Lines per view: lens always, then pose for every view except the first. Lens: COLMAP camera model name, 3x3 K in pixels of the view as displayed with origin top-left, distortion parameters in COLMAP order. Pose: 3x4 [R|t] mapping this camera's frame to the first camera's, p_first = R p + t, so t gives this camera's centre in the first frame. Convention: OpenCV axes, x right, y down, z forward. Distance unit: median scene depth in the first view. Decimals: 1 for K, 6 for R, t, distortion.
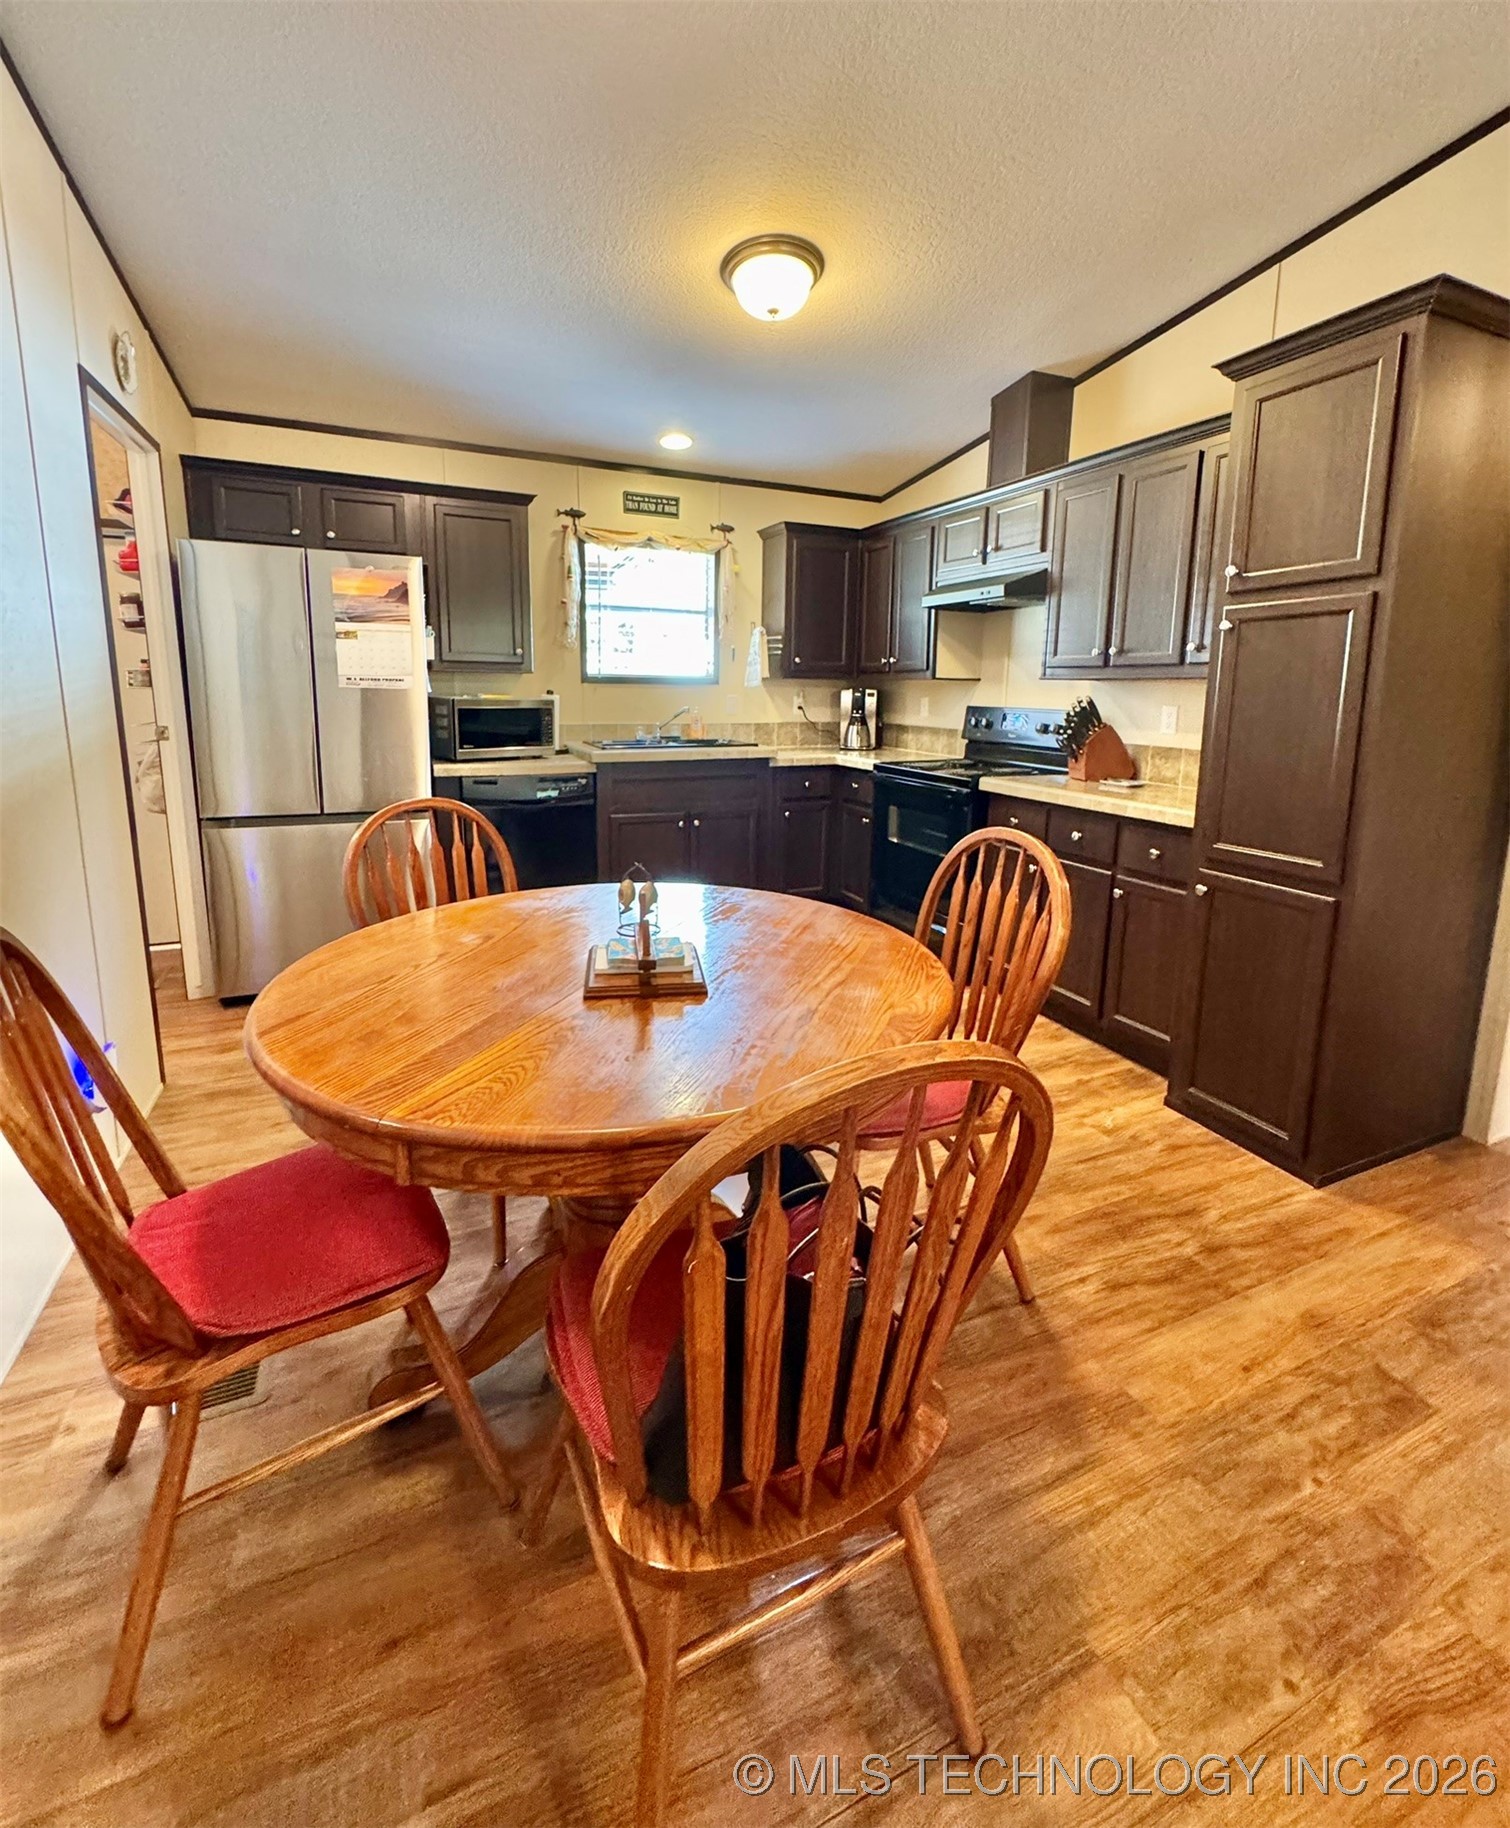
lens RADIAL K [[825.1, 0, 761.4], [0, 825.1, 828.5], [0, 0, 1]] dist [-0.001946, -0.000279]
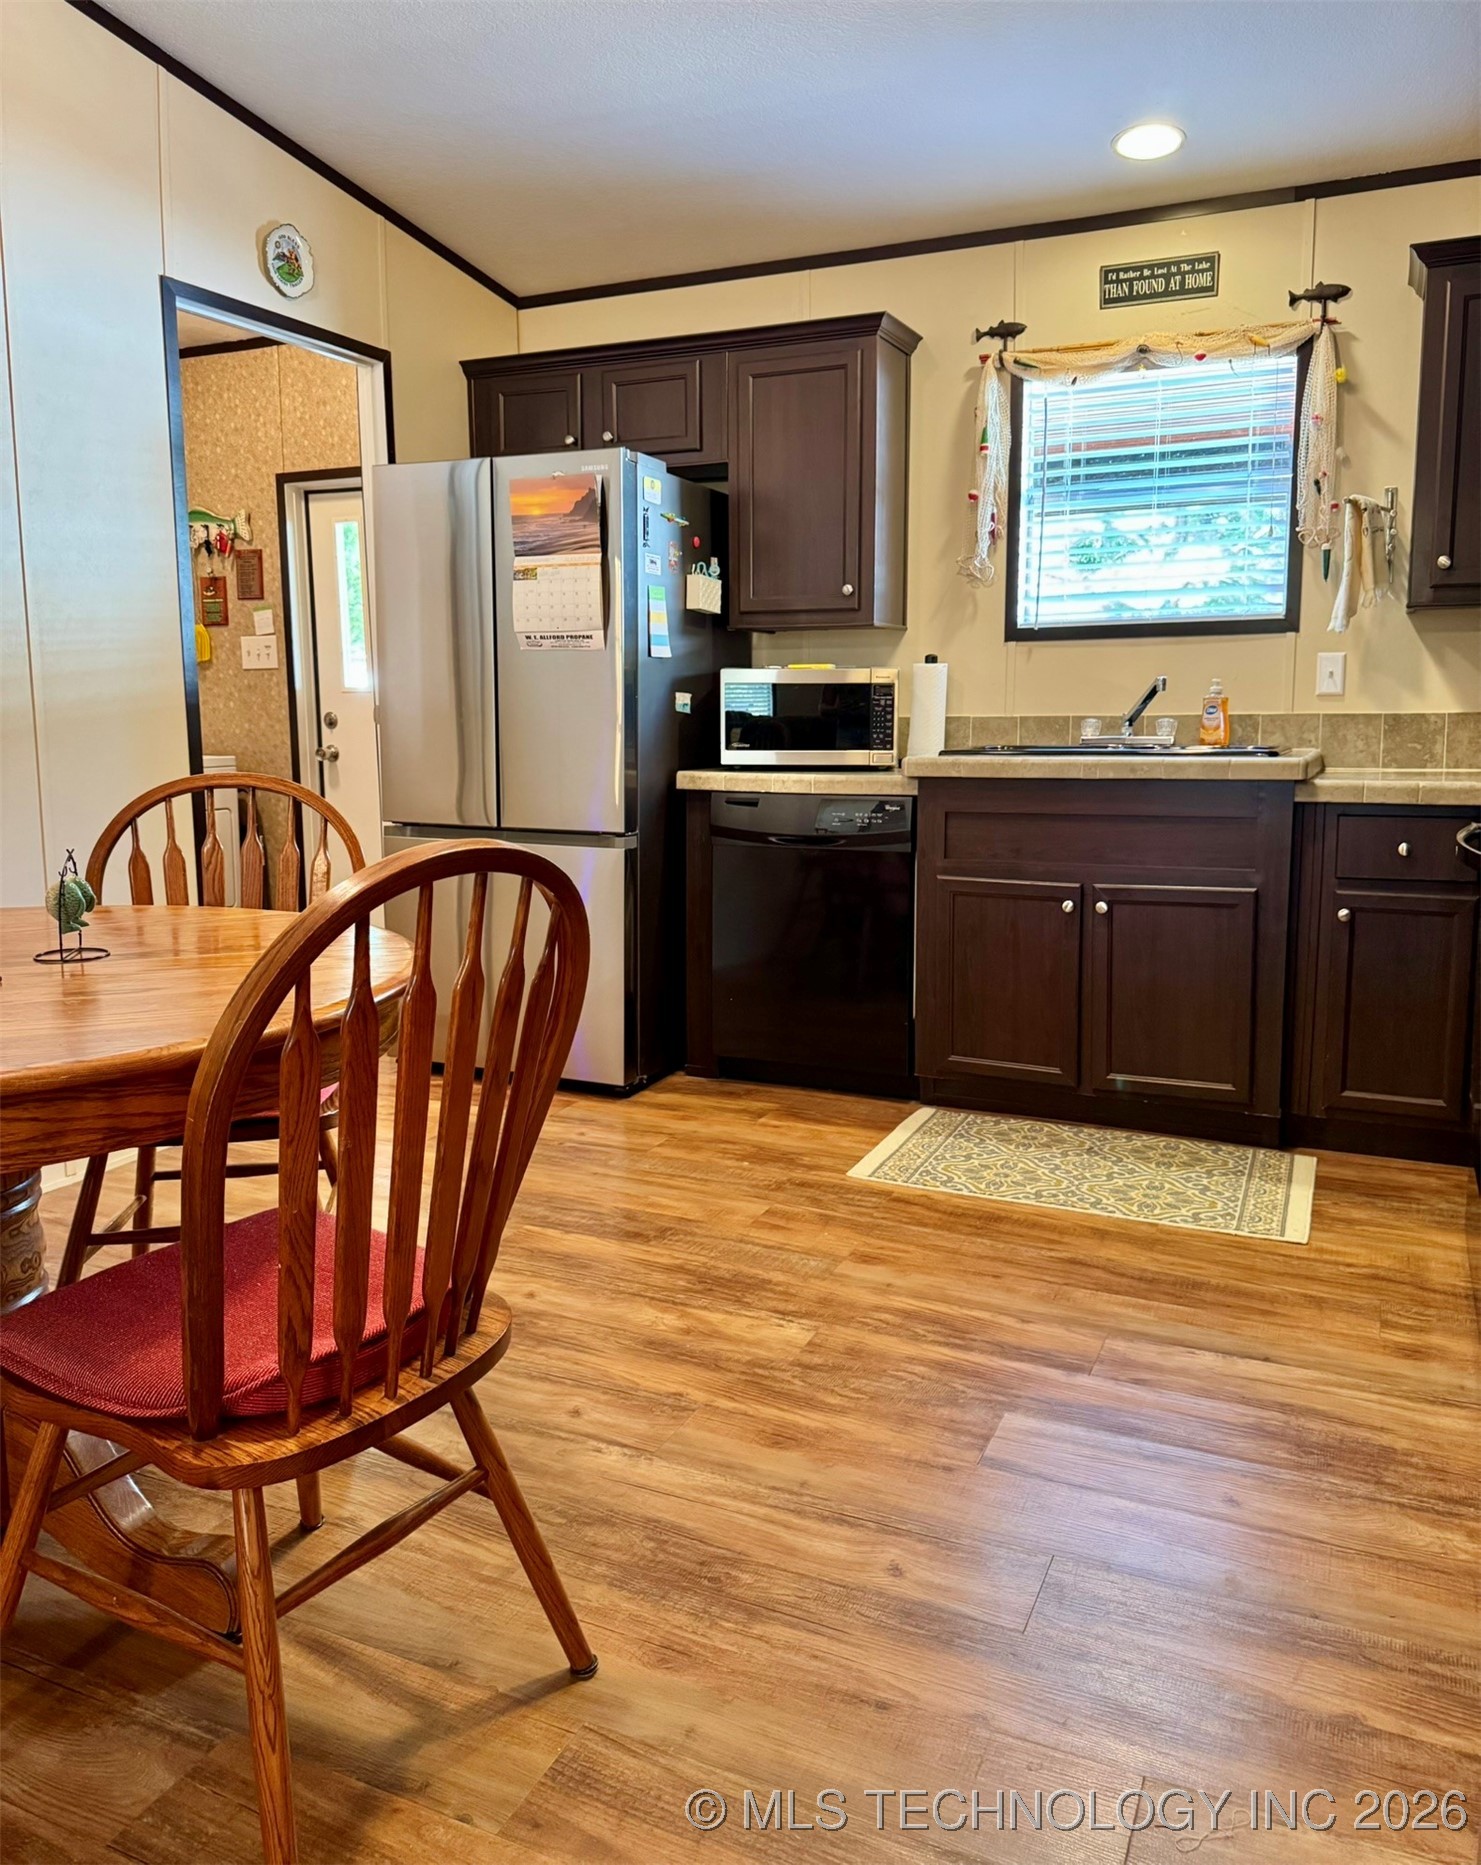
lens RADIAL K [[1390.2, 0, 740.5], [0, 1390.2, 932.5], [0, 0, 1]] dist [-0.005947, -0.004204]
pose [[0.655447, 0.104585, -0.747965, 0.383204], [-0.111997, 0.992875, 0.040685, -0.001420], [0.746891, 0.057103, 0.662490, 0.272597]]
